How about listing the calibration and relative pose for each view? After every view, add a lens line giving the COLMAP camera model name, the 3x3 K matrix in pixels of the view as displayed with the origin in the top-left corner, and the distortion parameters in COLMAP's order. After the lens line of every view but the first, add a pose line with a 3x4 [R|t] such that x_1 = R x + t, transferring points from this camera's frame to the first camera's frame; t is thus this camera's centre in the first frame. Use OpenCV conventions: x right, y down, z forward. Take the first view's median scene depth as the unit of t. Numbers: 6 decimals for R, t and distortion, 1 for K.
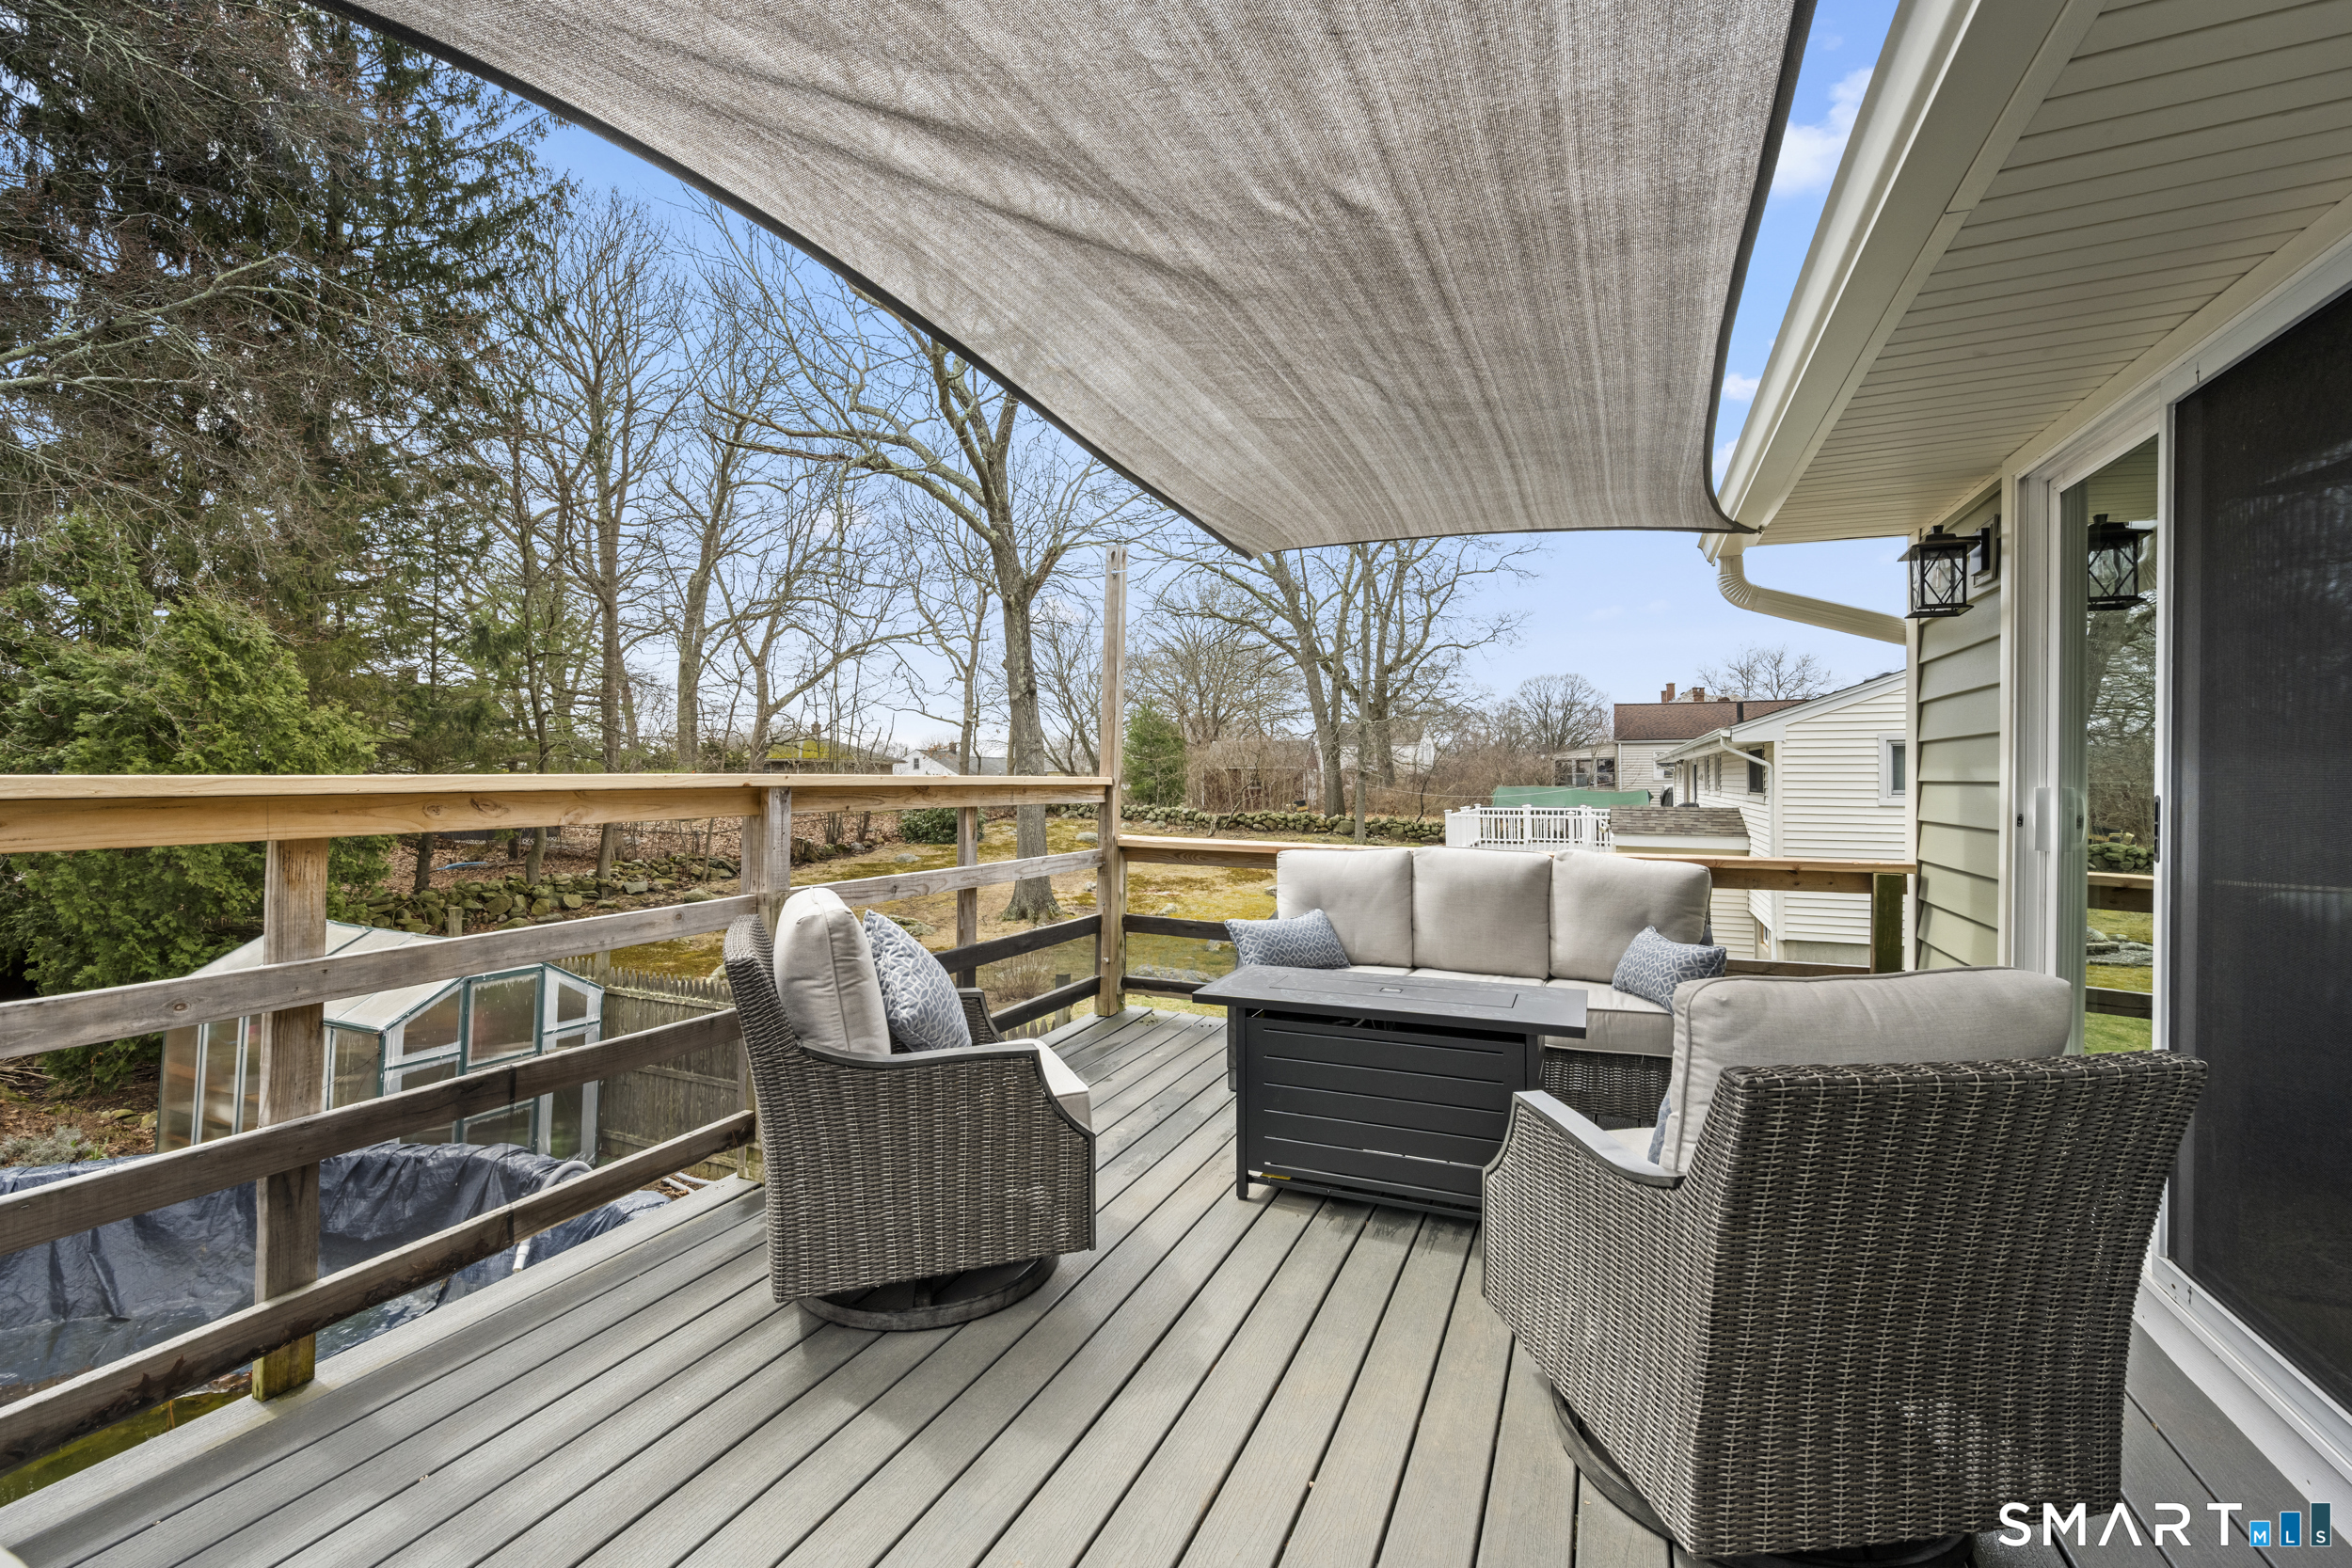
lens RADIAL K [[978.8, 0, 1169.0], [0, 978.8, 767.8], [0, 0, 1]] dist [0.001556, -0.000060]
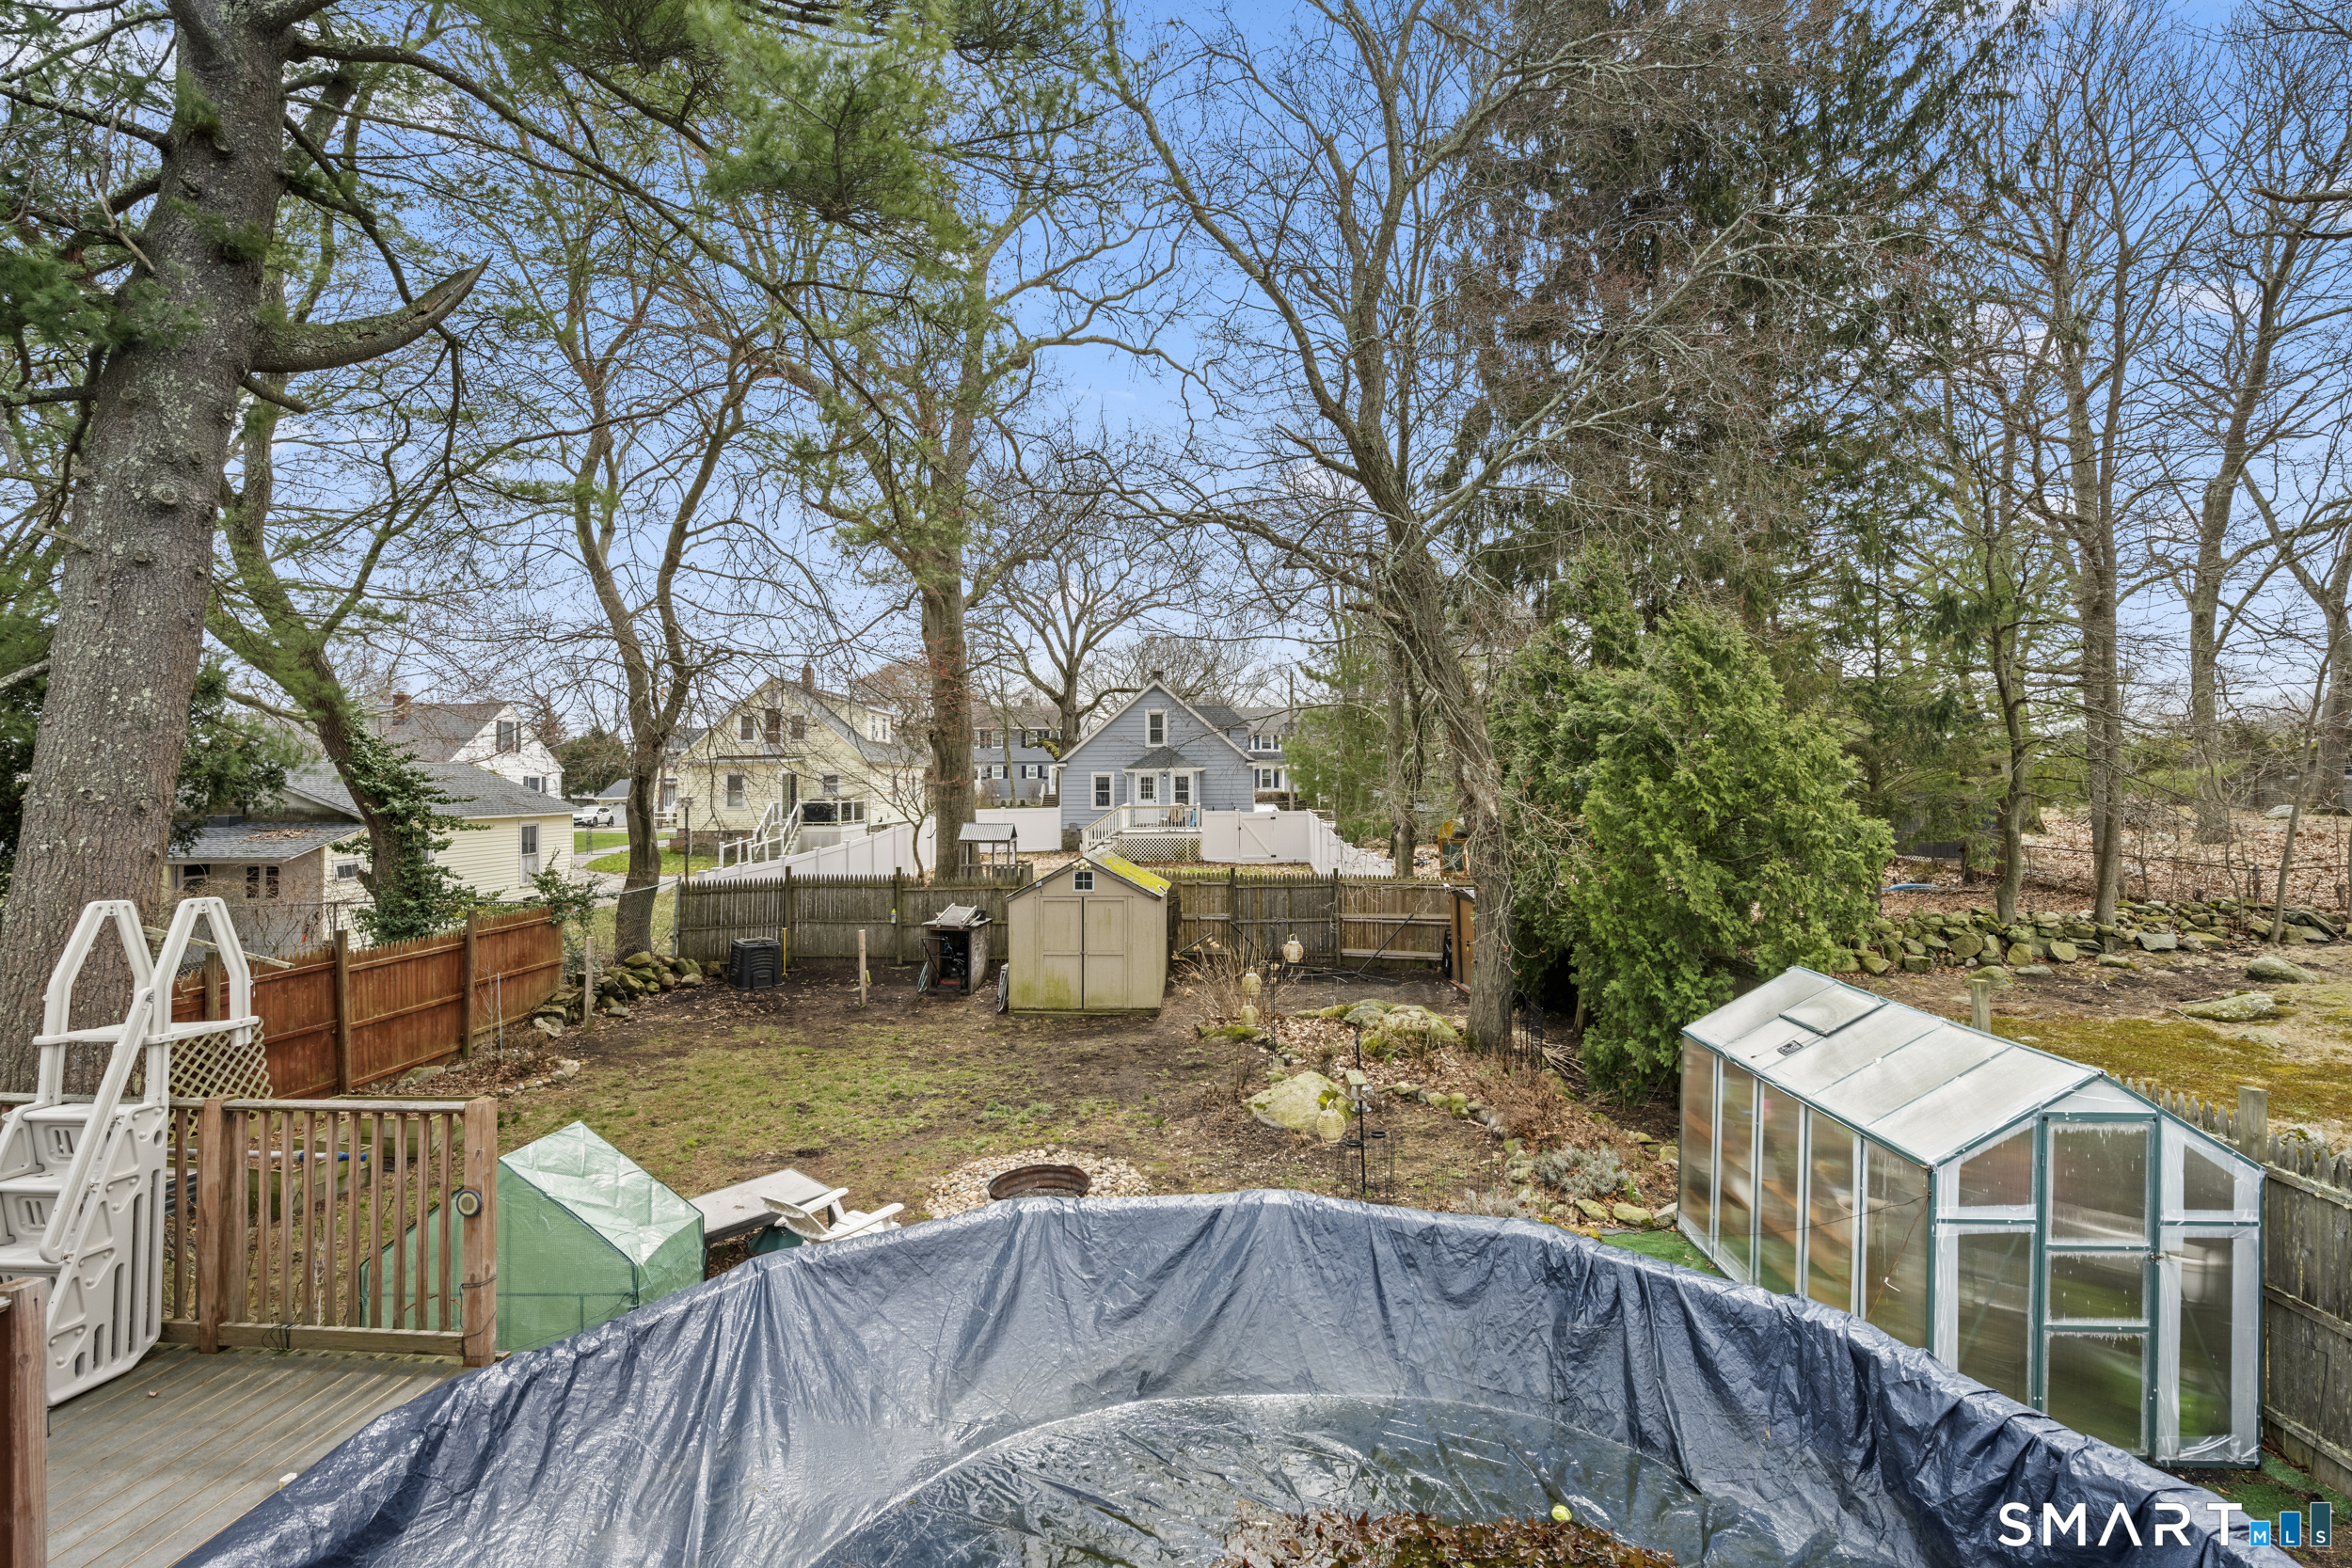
lens RADIAL K [[1146.8, 0, 1188.2], [0, 1146.8, 755.3], [0, 0, 1]] dist [-0.005591, 0.001144]
pose [[0.393533, -0.025339, -0.918961, -0.137179], [0.018335, 0.999638, -0.019712, -0.015022], [0.919128, -0.009092, 0.393855, 0.097563]]
